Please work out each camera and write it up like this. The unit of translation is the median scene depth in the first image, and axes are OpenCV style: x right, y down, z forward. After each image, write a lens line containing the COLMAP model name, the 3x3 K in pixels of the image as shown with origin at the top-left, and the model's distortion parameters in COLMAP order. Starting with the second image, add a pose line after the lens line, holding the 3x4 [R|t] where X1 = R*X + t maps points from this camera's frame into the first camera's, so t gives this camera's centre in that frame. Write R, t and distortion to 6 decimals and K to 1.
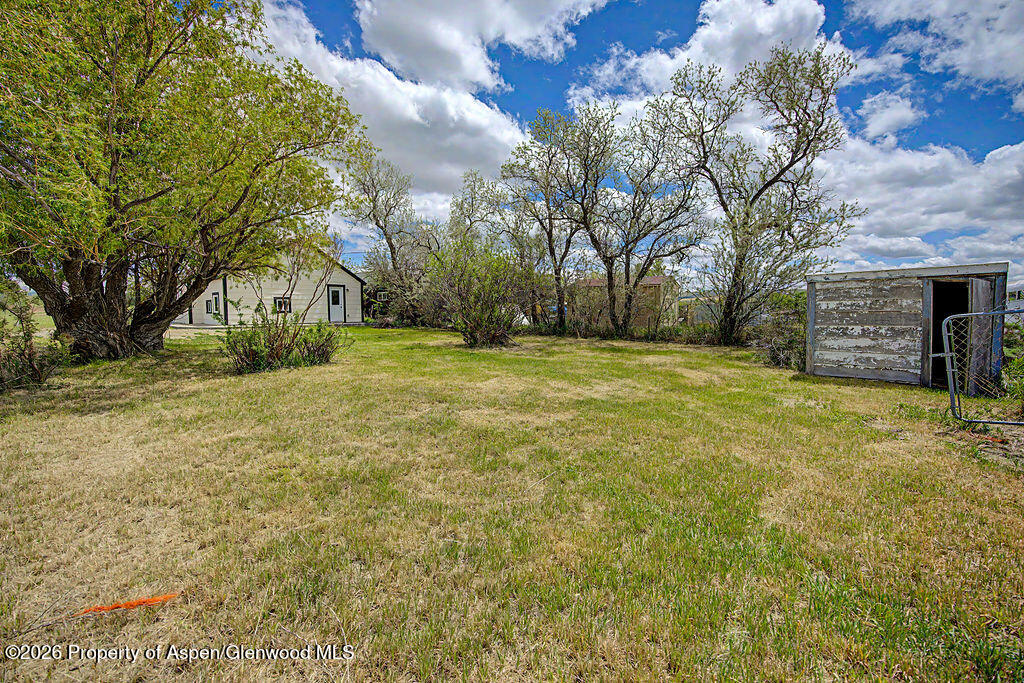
lens RADIAL K [[409.7, 0, 508.3], [0, 409.7, 337.5], [0, 0, 1]] dist [0.029328, 0.000112]
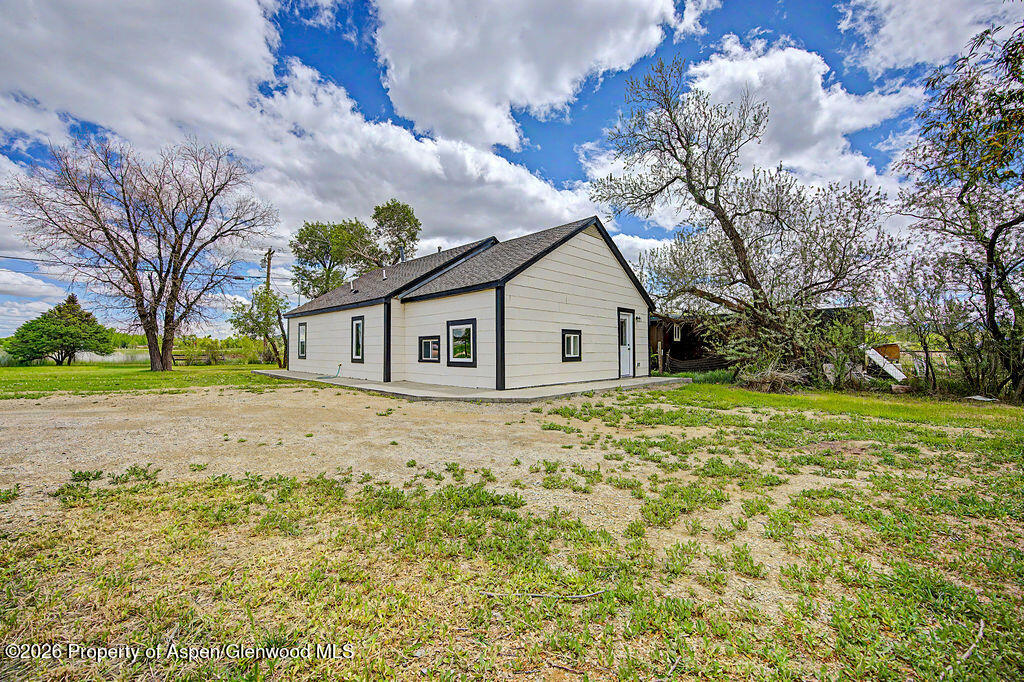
lens RADIAL K [[400.5, 0, 515.2], [0, 400.5, 340.9], [0, 0, 1]] dist [0.002850, 0.000312]
pose [[0.999759, 0.004671, -0.021473, -0.548567], [-0.006610, 0.995818, -0.091124, -0.036304], [0.020958, 0.091244, 0.995608, 0.470337]]
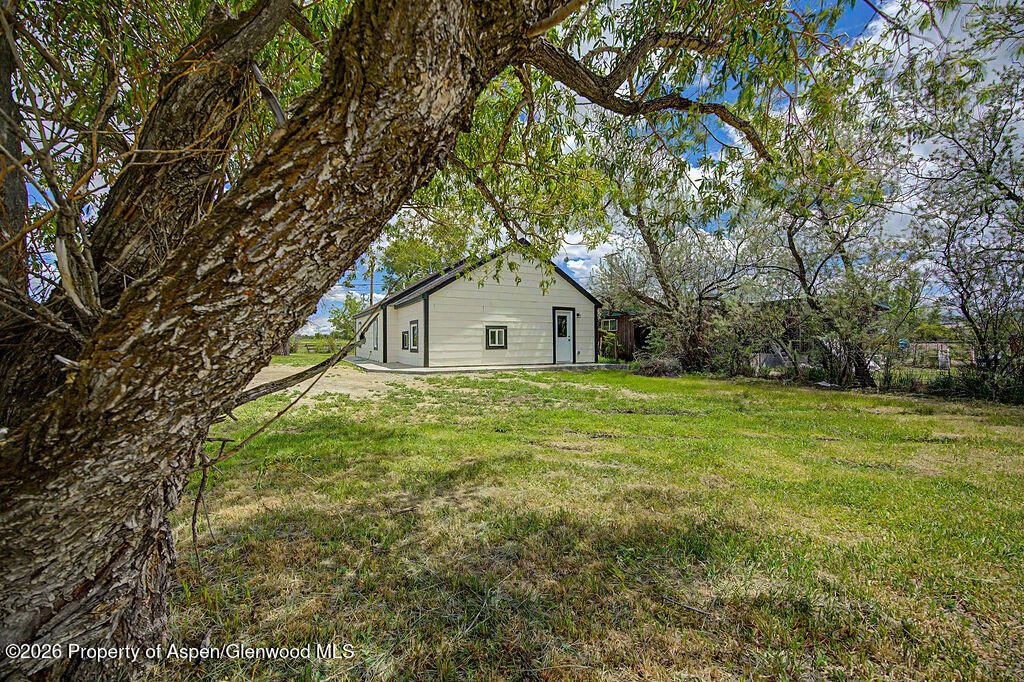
lens RADIAL K [[400.5, 0, 515.2], [0, 400.5, 340.9], [0, 0, 1]] dist [0.002850, 0.000312]
pose [[0.946021, 0.002573, -0.324096, -0.279797], [-0.024676, 0.997638, -0.064106, -0.029673], [0.323166, 0.068643, 0.943850, 0.362278]]
